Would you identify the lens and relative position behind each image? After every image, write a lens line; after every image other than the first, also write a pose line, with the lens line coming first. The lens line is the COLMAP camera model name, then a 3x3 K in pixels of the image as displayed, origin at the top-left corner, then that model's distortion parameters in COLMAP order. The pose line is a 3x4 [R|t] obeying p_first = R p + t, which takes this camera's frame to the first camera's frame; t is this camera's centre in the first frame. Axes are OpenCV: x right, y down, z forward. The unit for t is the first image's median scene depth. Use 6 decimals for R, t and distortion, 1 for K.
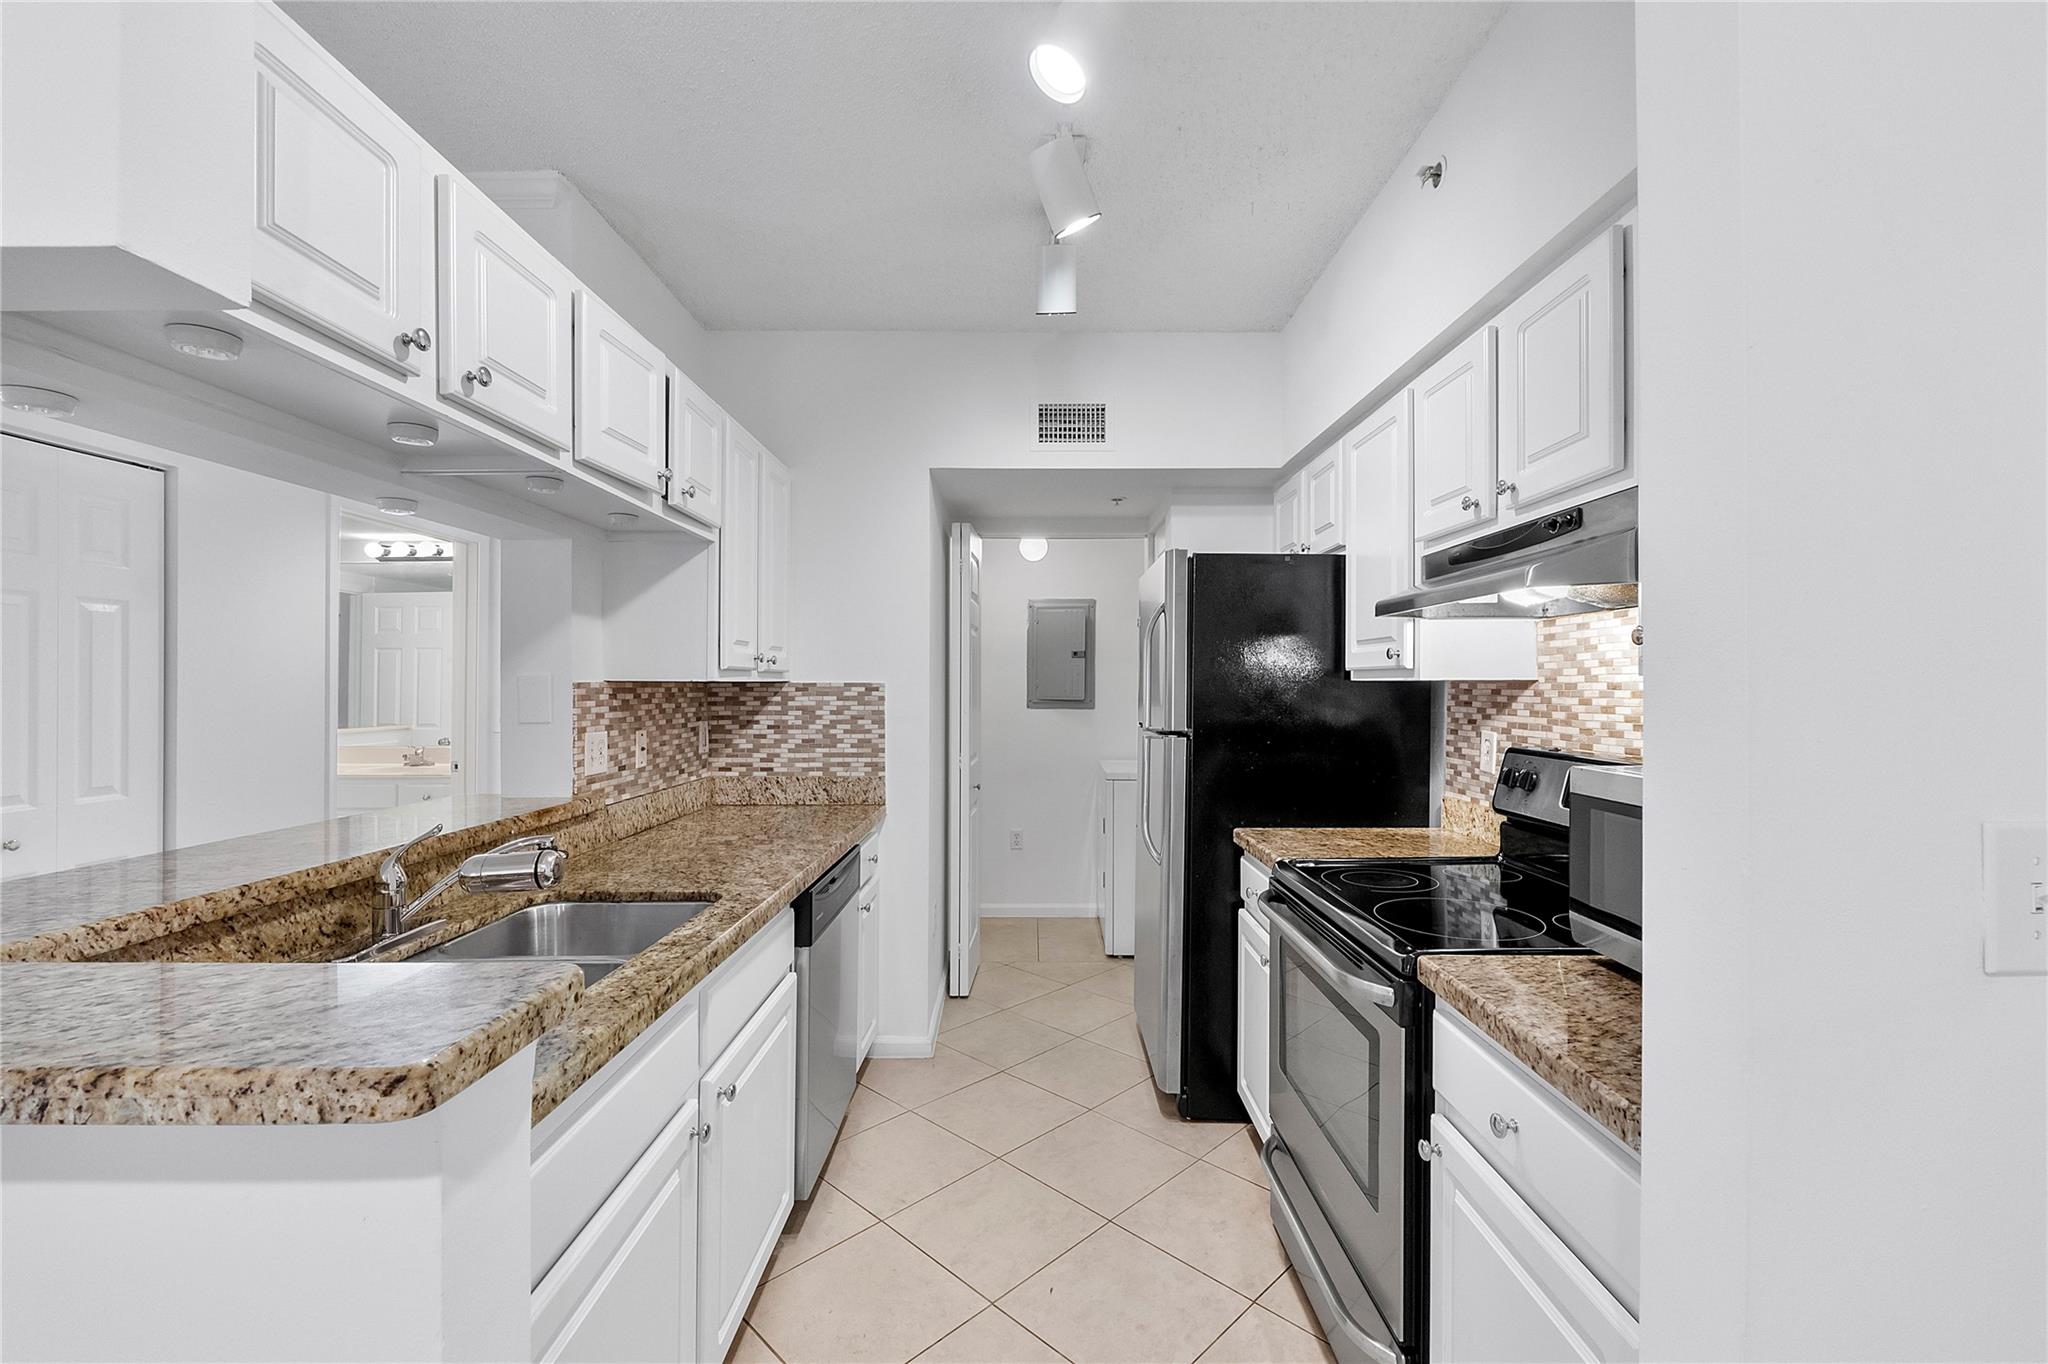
lens RADIAL K [[871.4, 0, 1026.6], [0, 871.4, 681.1], [0, 0, 1]] dist [-0.008586, 0.000537]
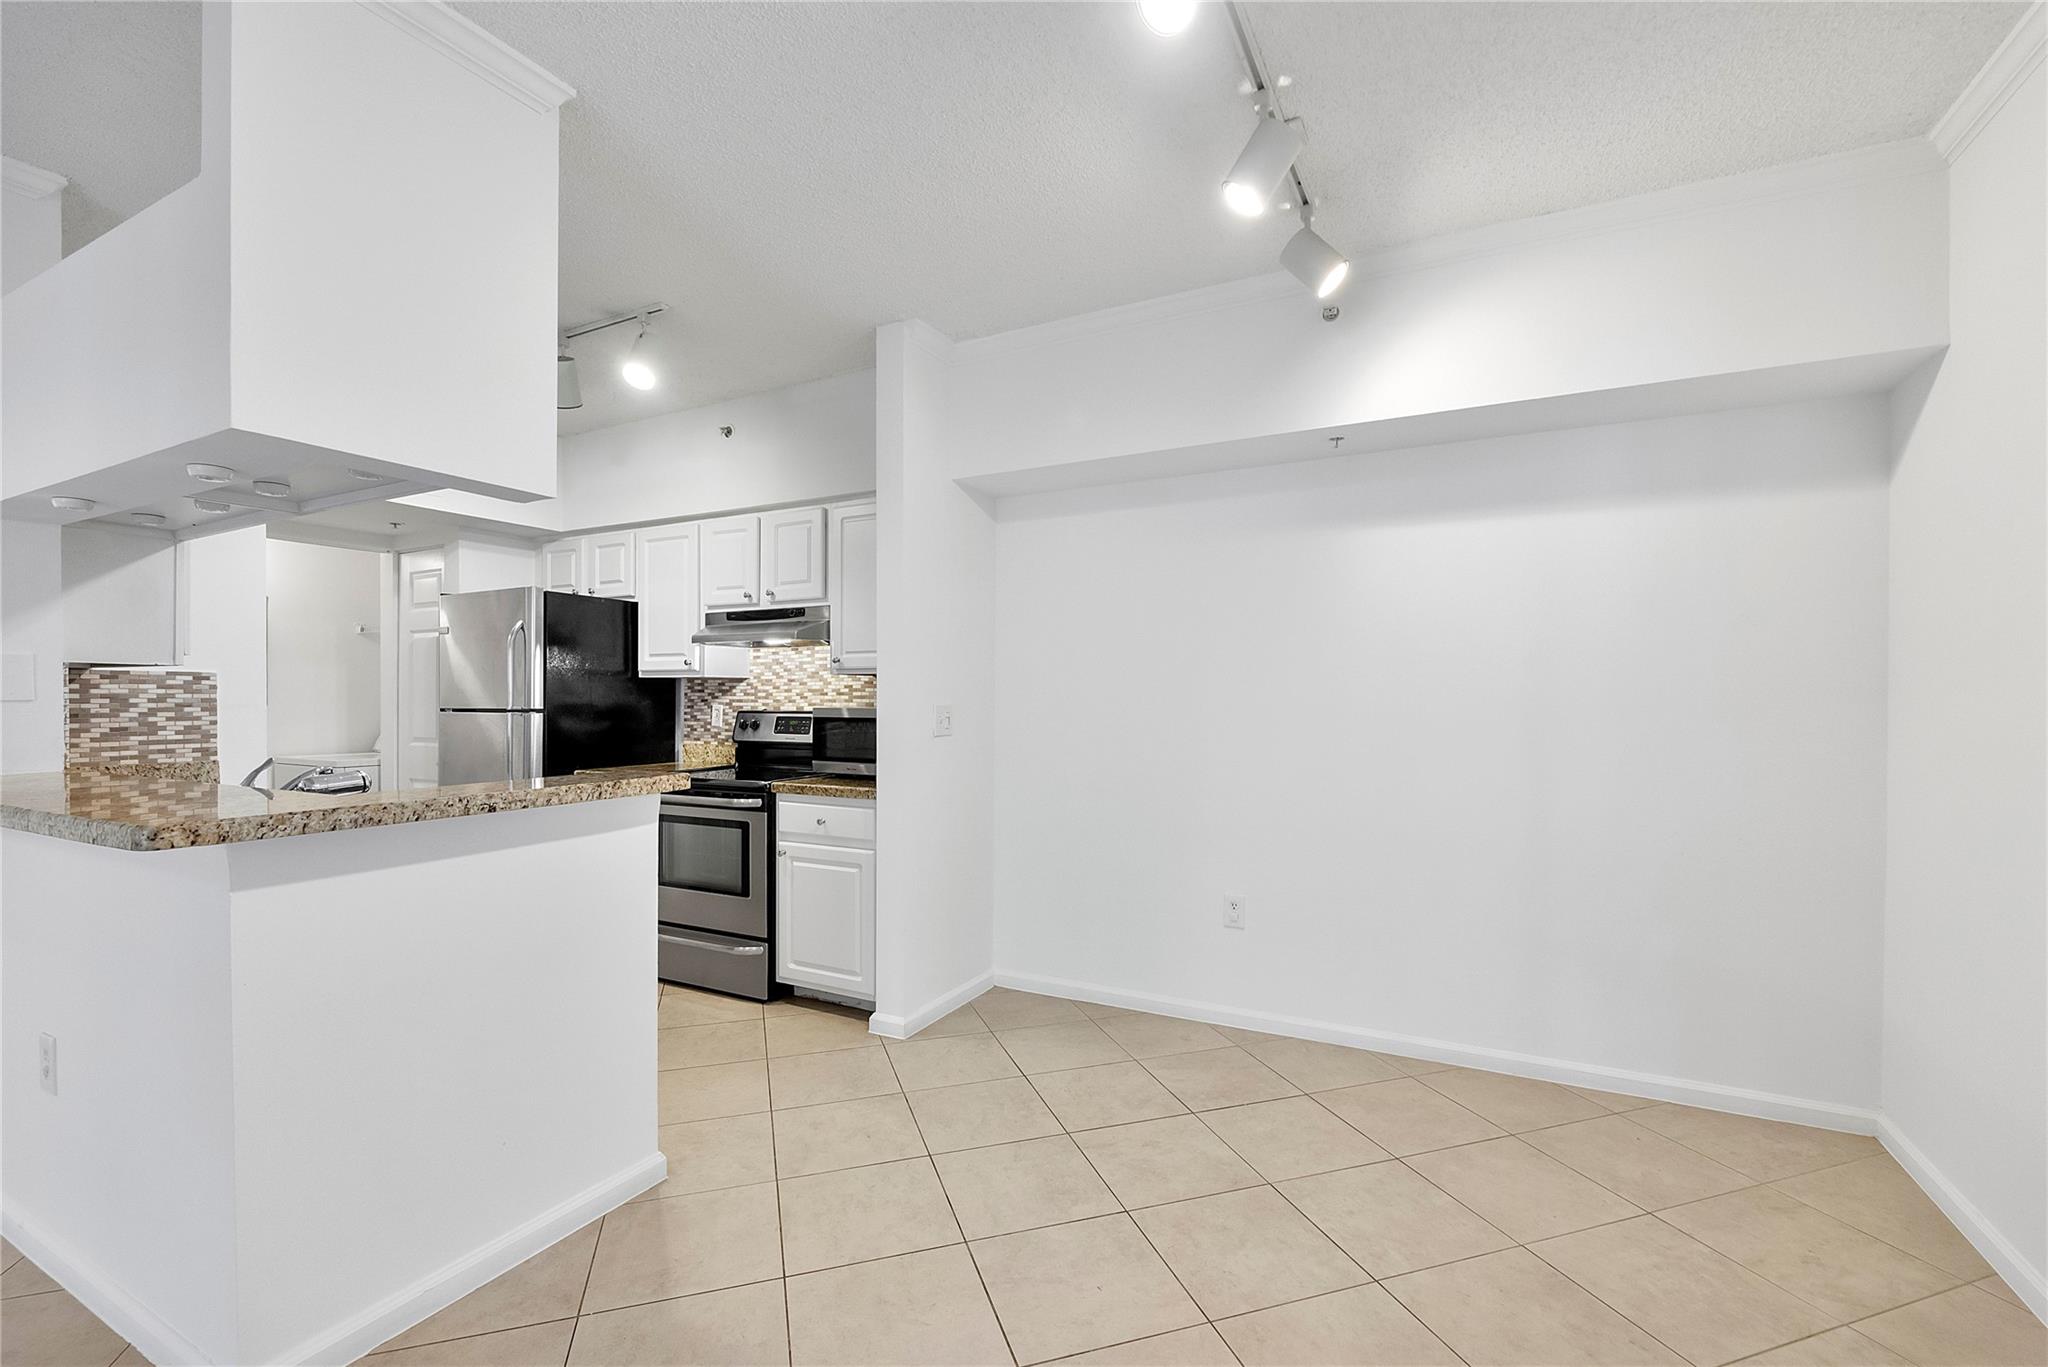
lens RADIAL K [[871.4, 0, 1025.2], [0, 871.4, 703.9], [0, 0, 1]] dist [-0.008586, 0.000537]
pose [[0.460448, -0.006853, 0.887660, -0.766612], [-0.004390, 0.999940, 0.009997, 0.030228], [-0.887676, -0.008500, 0.460390, -0.432041]]
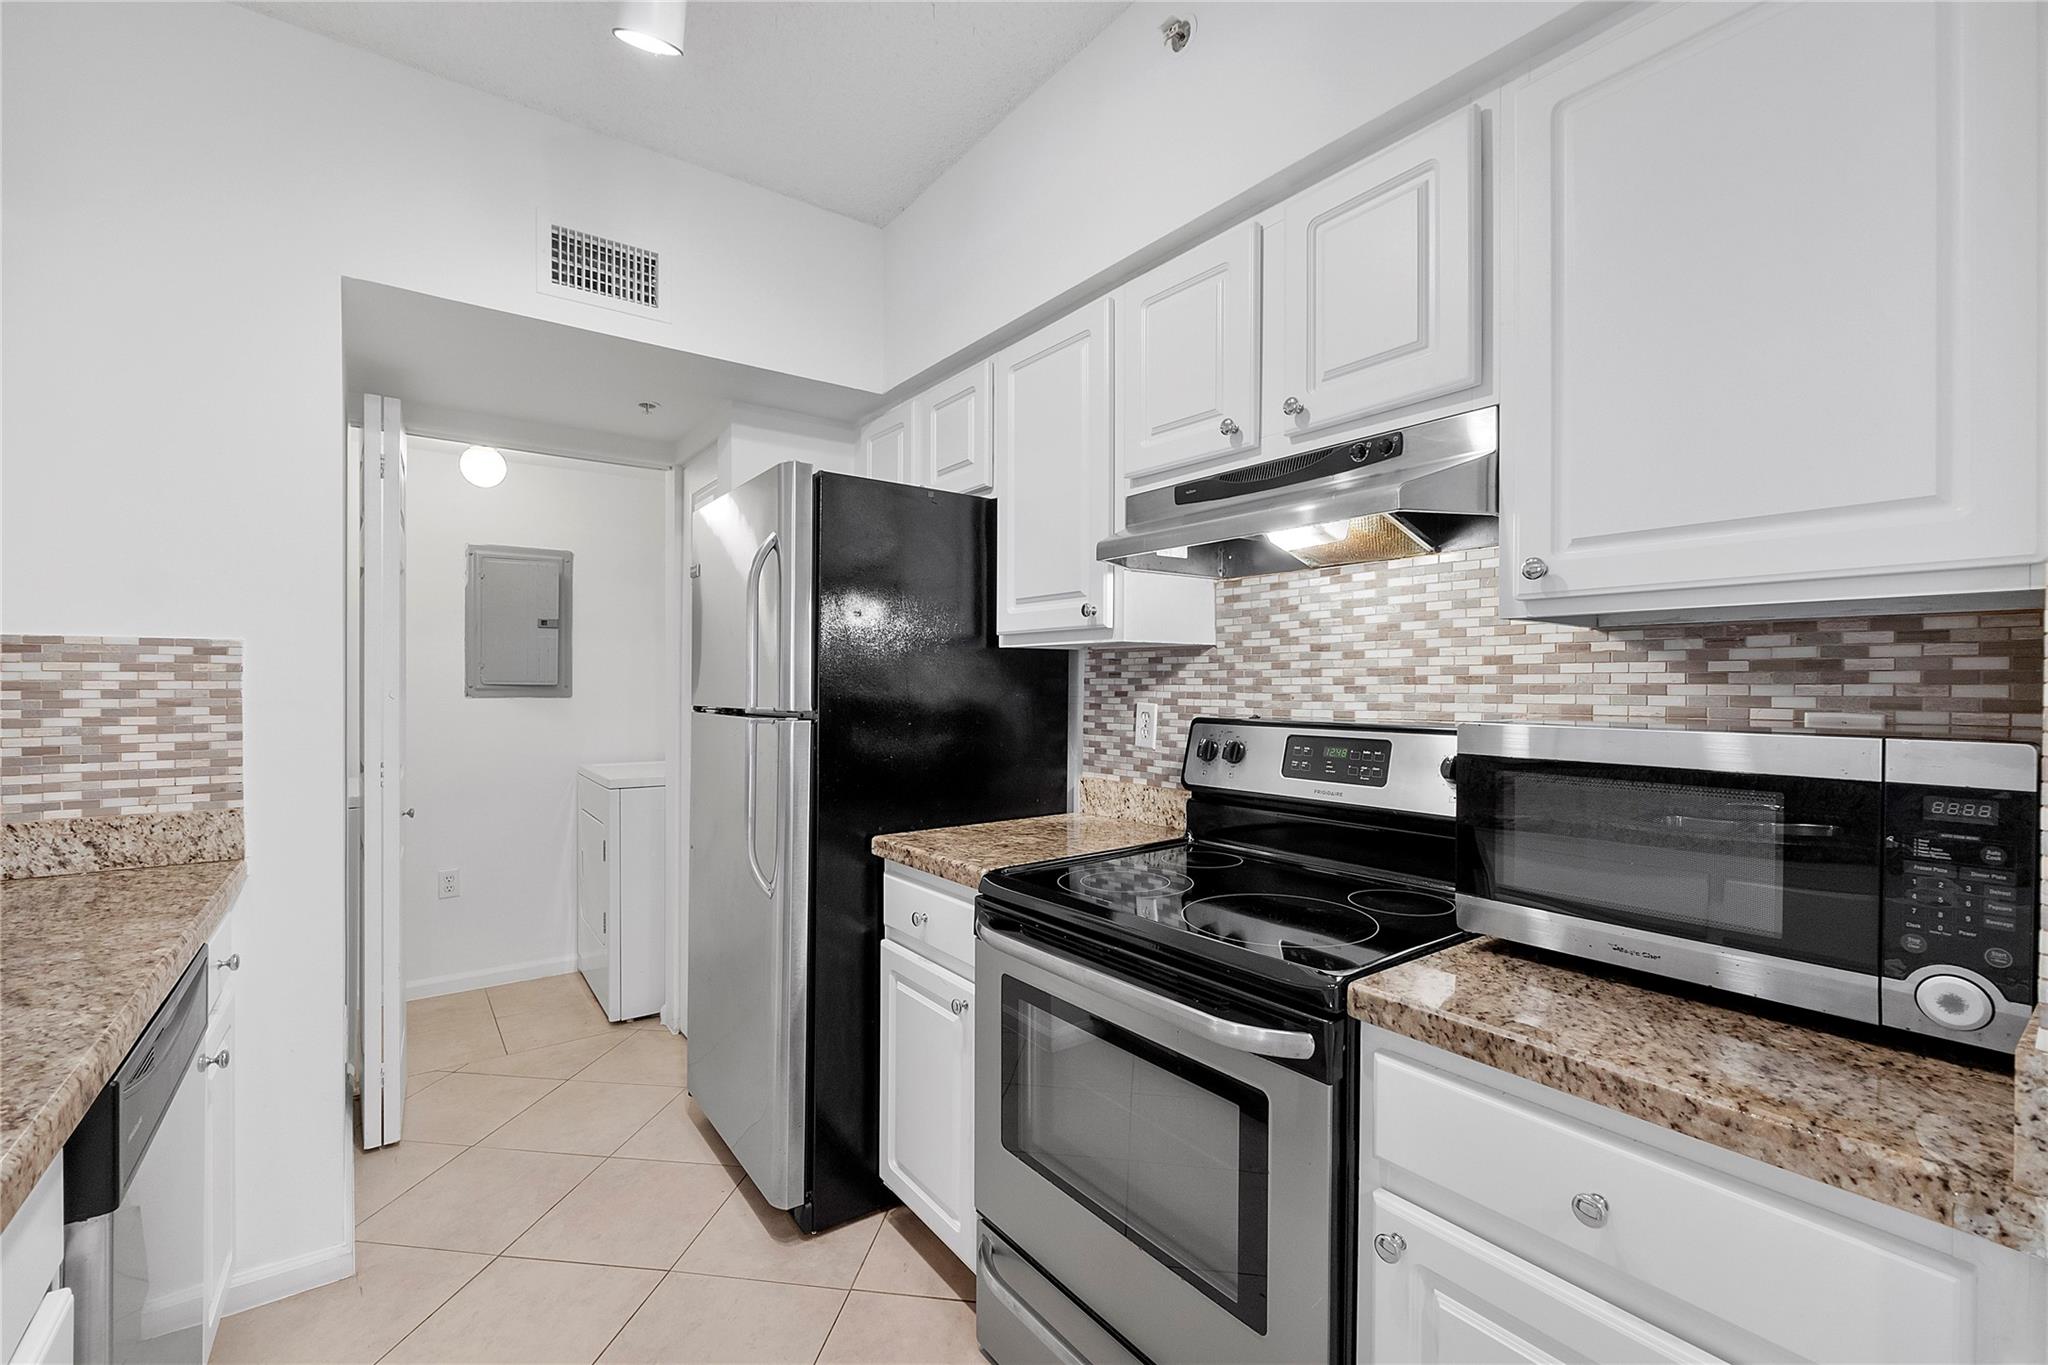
lens RADIAL K [[871.4, 0, 1032.5], [0, 871.4, 688.7], [0, 0, 1]] dist [-0.008586, 0.000537]
pose [[0.797716, -0.002799, 0.603027, -0.110391], [-0.003637, 0.999949, 0.009453, 0.030640], [-0.603022, -0.009734, 0.797665, 0.300670]]
